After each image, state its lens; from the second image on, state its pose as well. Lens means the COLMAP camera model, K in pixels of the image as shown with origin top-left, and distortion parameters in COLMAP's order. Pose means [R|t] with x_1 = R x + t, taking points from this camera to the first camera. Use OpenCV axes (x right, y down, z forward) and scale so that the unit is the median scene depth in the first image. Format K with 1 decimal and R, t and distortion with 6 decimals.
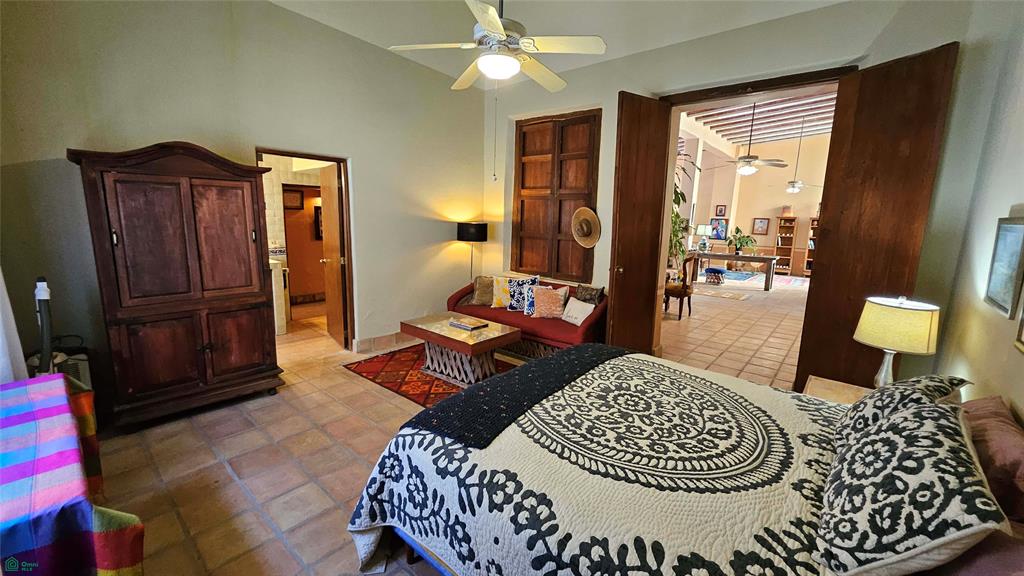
lens RADIAL K [[407.0, 0, 507.8], [0, 407.0, 286.9], [0, 0, 1]] dist [-0.003665, -0.000029]
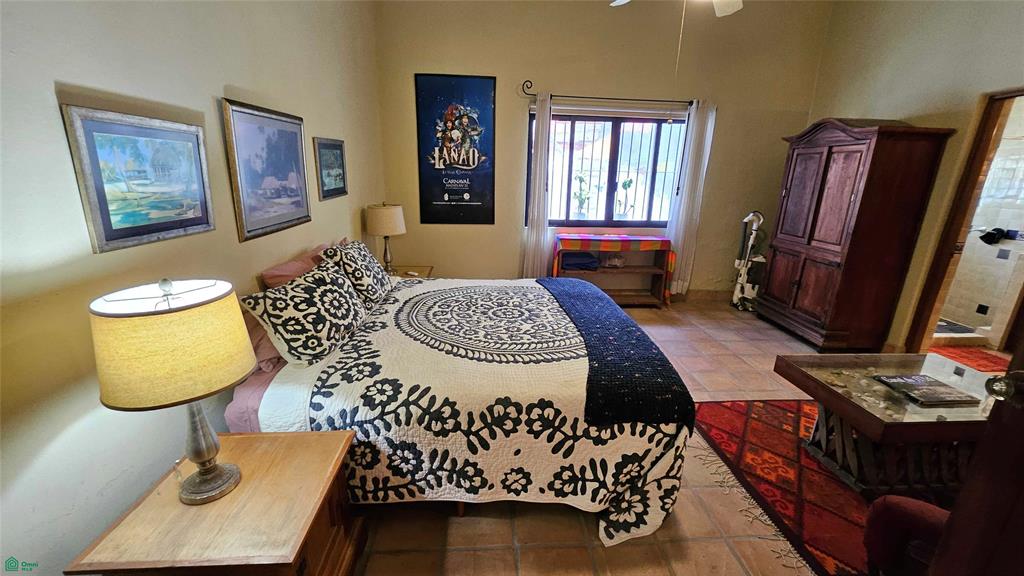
lens RADIAL K [[407.0, 0, 507.8], [0, 407.0, 286.9], [0, 0, 1]] dist [-0.003665, -0.000029]
pose [[-0.715350, 0.145737, -0.683399, 0.774642], [-0.165992, 0.914572, 0.368788, -0.160188], [0.678764, 0.377251, -0.630048, 1.198627]]
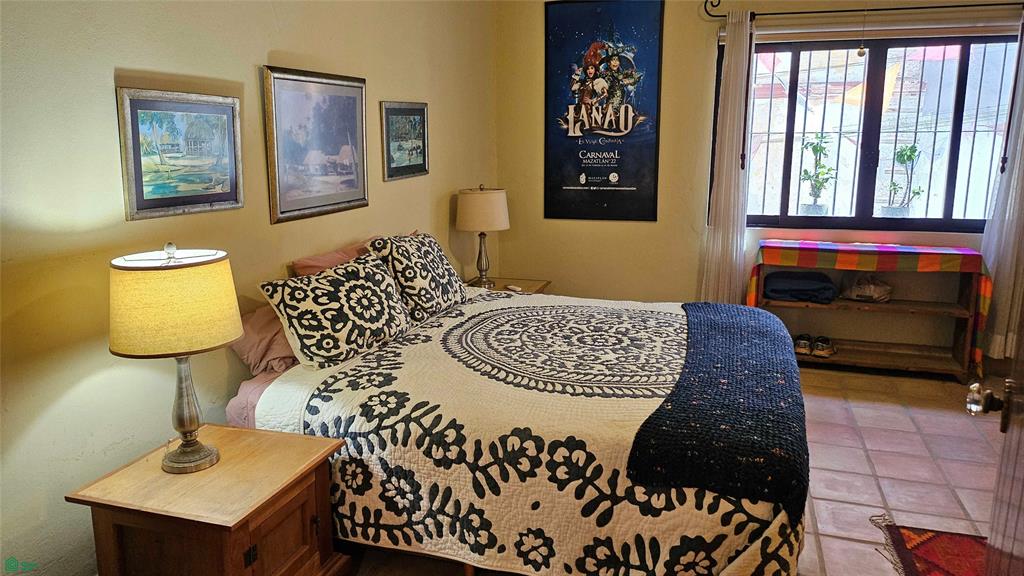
lens RADIAL K [[717.5, 0, 508.9], [0, 717.5, 279.4], [0, 0, 1]] dist [0.071552, -0.087469]
pose [[-0.921009, 0.046385, -0.386771, 0.717126], [-0.093610, 0.937436, 0.335337, -0.211059], [0.378128, 0.345053, -0.859045, 1.485208]]
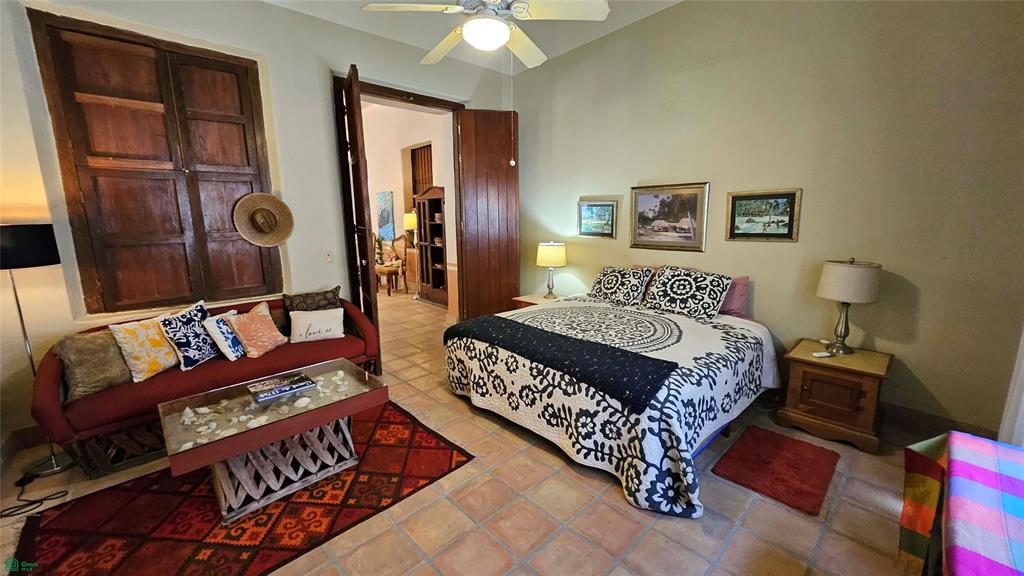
lens RADIAL K [[404.1, 0, 513.9], [0, 404.1, 285.5], [0, 0, 1]] dist [0.000450, 0.000034]
pose [[0.091632, -0.208445, 0.973732, -0.802443], [0.180413, 0.965139, 0.189628, -0.136483], [-0.979313, 0.158298, 0.126044, 0.736797]]
